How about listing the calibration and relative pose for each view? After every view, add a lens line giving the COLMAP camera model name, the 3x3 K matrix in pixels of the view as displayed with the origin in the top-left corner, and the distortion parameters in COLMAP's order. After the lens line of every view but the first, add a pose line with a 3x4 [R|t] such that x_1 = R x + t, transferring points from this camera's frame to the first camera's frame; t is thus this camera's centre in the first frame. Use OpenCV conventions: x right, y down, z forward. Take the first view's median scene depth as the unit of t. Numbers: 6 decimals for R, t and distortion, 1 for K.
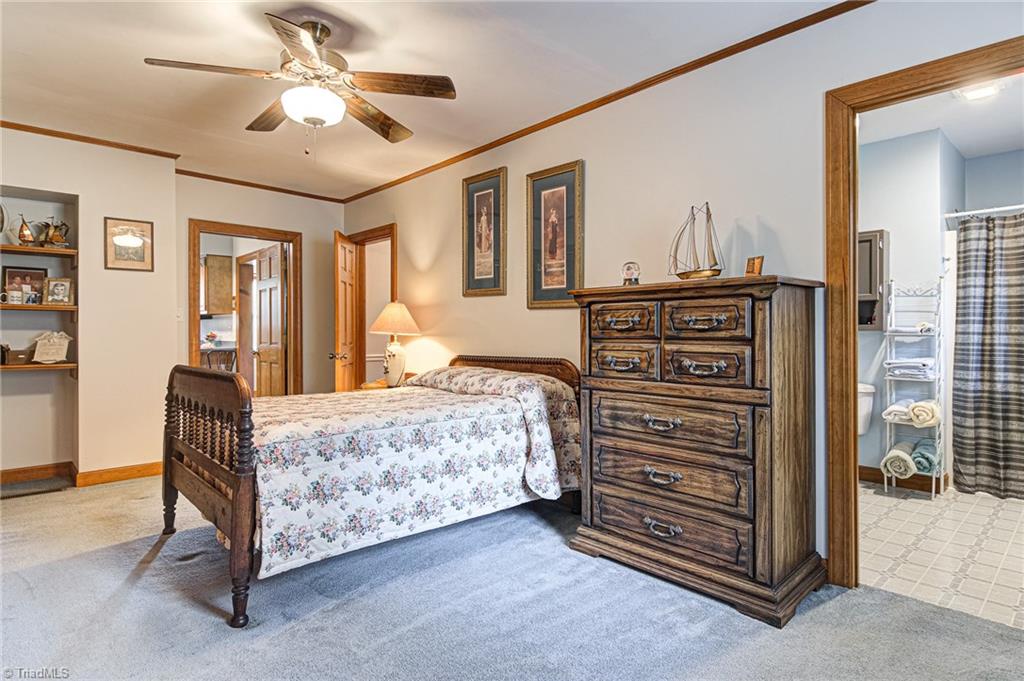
lens RADIAL K [[548.1, 0, 510.4], [0, 548.1, 332.5], [0, 0, 1]] dist [0.003288, -0.005344]
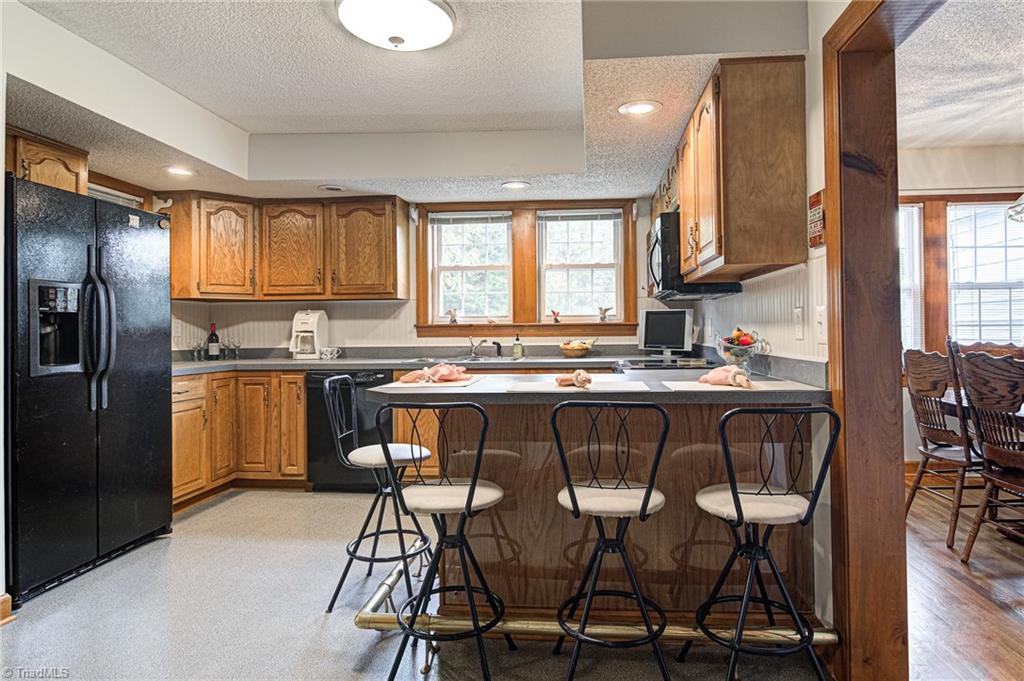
lens RADIAL K [[548.1, 0, 512.7], [0, 548.1, 336.6], [0, 0, 1]] dist [0.003288, -0.005344]
pose [[0.628854, -0.005518, -0.777503, -0.390406], [-0.001015, 0.999968, -0.007918, 0.005906], [0.777522, 0.005769, 0.628829, 0.719323]]
